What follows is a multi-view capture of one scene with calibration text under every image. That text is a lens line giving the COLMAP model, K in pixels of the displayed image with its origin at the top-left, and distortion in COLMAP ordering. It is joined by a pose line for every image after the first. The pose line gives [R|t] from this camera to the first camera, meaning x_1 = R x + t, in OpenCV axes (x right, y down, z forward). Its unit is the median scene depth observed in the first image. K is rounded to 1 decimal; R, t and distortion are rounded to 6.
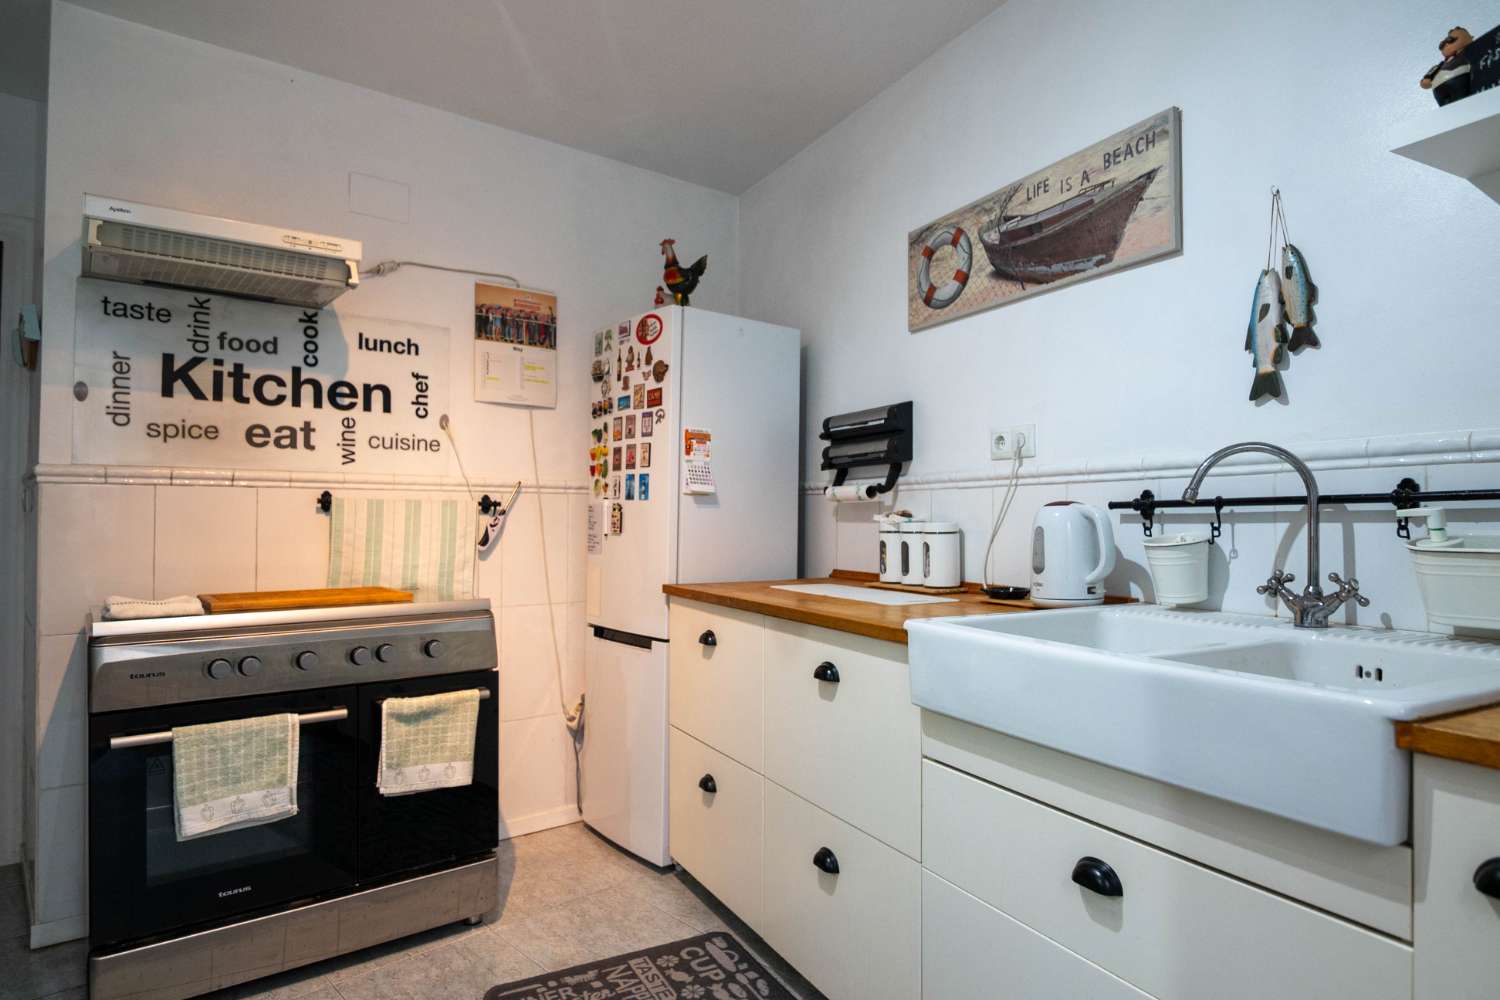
lens RADIAL K [[926.5, 0, 750.0], [0, 926.5, 500.0], [0, 0, 1]] dist [-0.001630, -0.011571]
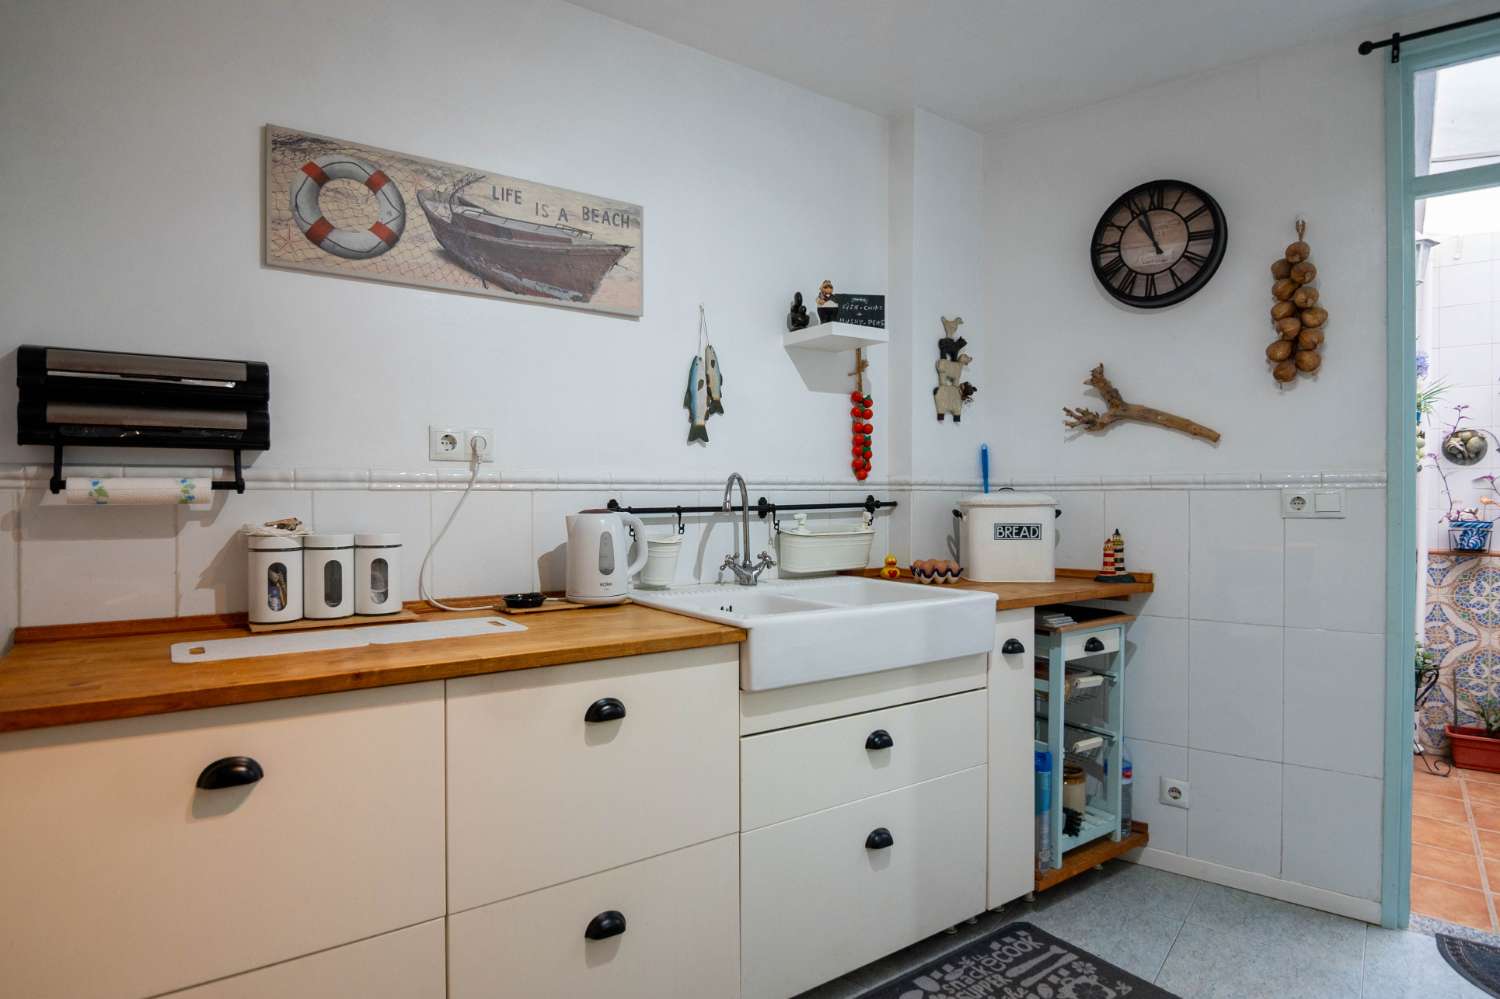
lens RADIAL K [[848.5, 0, 750.0], [0, 848.5, 499.5], [0, 0, 1]] dist [0.000509, -0.002024]
pose [[-0.190250, -0.000052, 0.981736, -0.648844], [-0.017262, 0.999846, -0.003293, -0.008579], [-0.981584, -0.017573, -0.190222, 0.927587]]
